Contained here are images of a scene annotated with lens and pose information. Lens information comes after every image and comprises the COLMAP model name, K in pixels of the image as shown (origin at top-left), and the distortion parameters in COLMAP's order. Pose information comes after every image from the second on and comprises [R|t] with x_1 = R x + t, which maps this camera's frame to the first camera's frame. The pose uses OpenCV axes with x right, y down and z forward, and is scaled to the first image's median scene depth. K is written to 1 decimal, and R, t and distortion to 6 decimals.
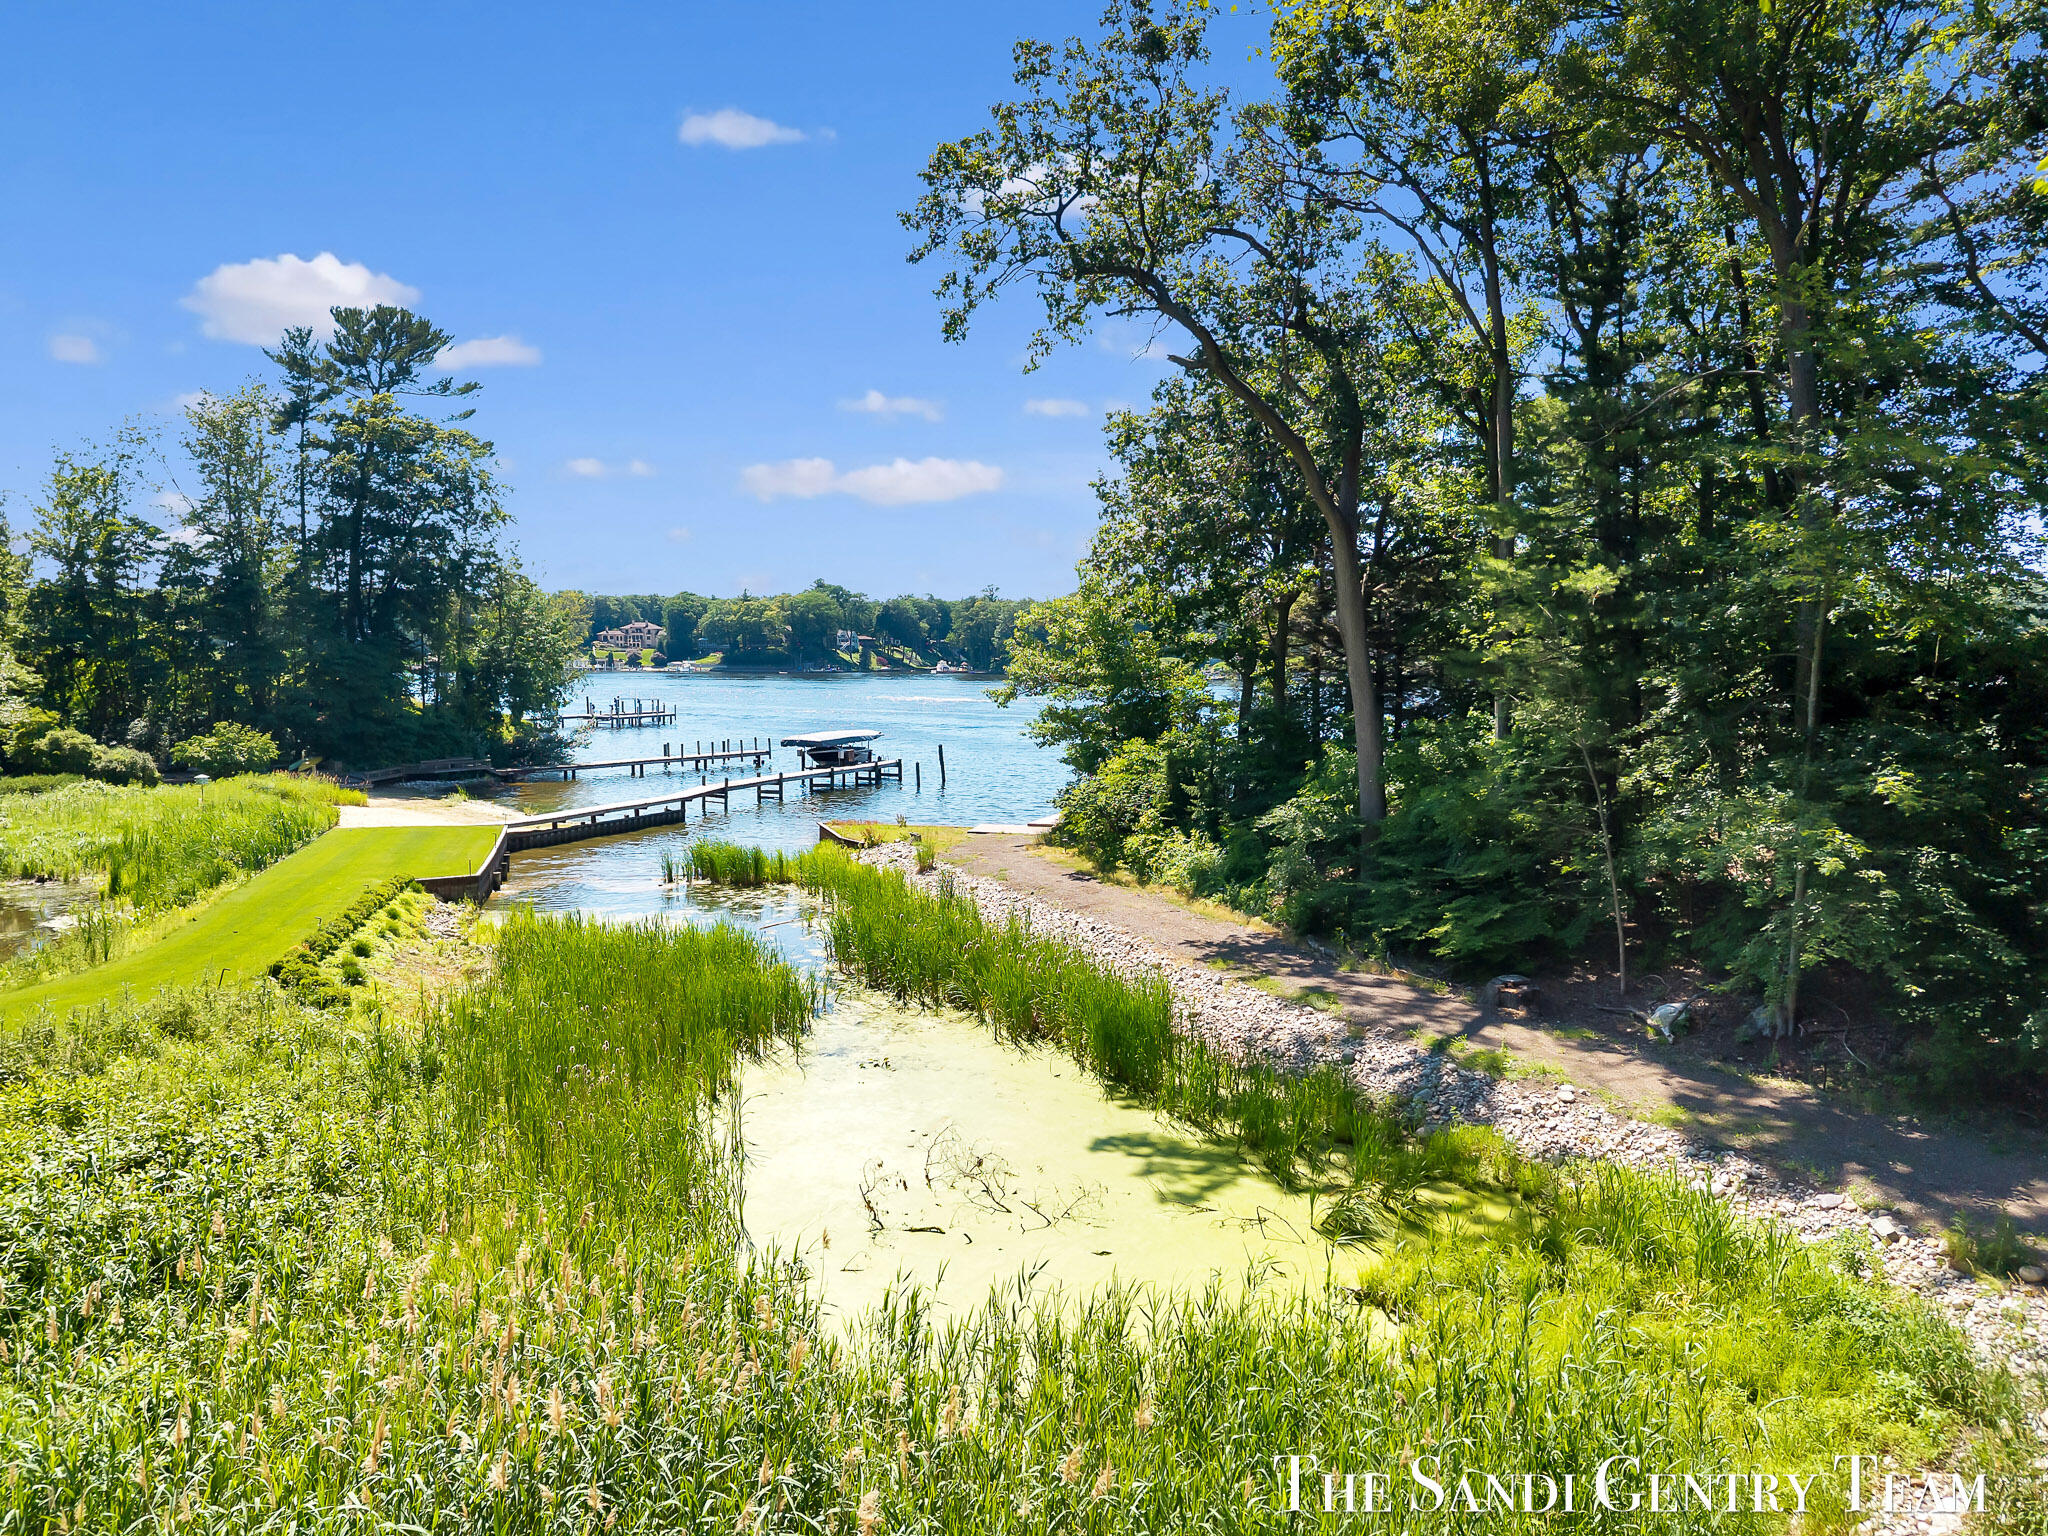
lens RADIAL K [[1387.2, 0, 1022.1], [0, 1387.2, 756.1], [0, 0, 1]] dist [0.058225, -0.047915]
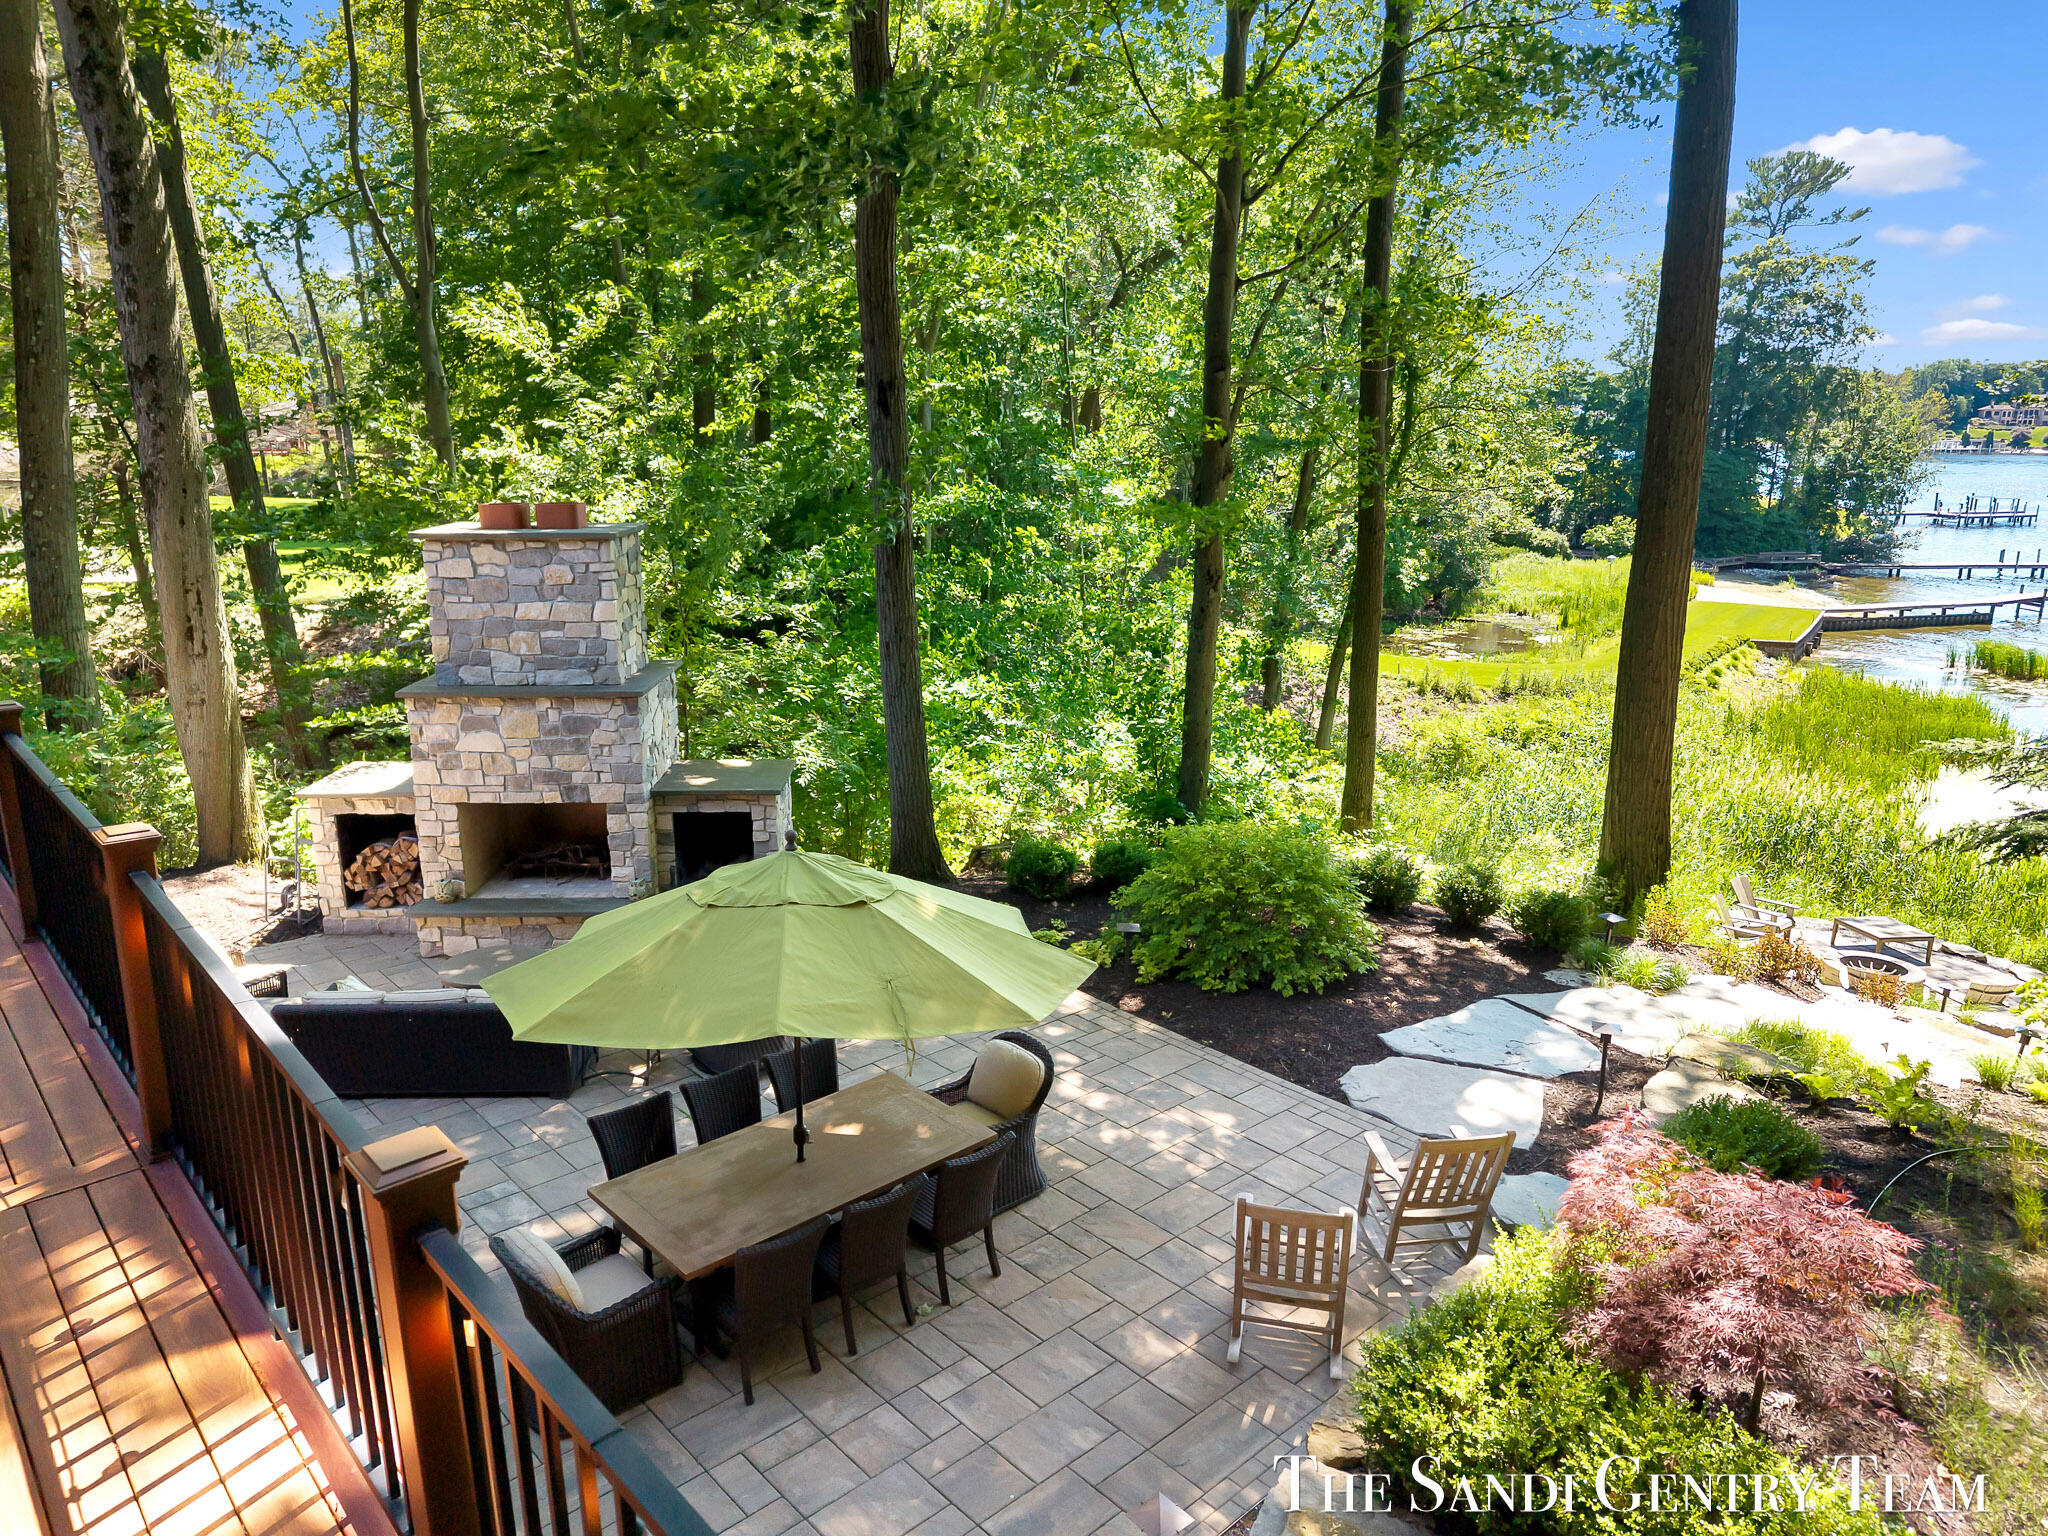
lens RADIAL K [[1387.2, 0, 1022.1], [0, 1387.2, 756.1], [0, 0, 1]] dist [0.058225, -0.047915]
pose [[0.637049, 0.181534, -0.749142, 0.121883], [-0.060715, 0.980670, 0.186009, -0.011959], [0.768428, -0.073013, 0.635757, -0.314012]]
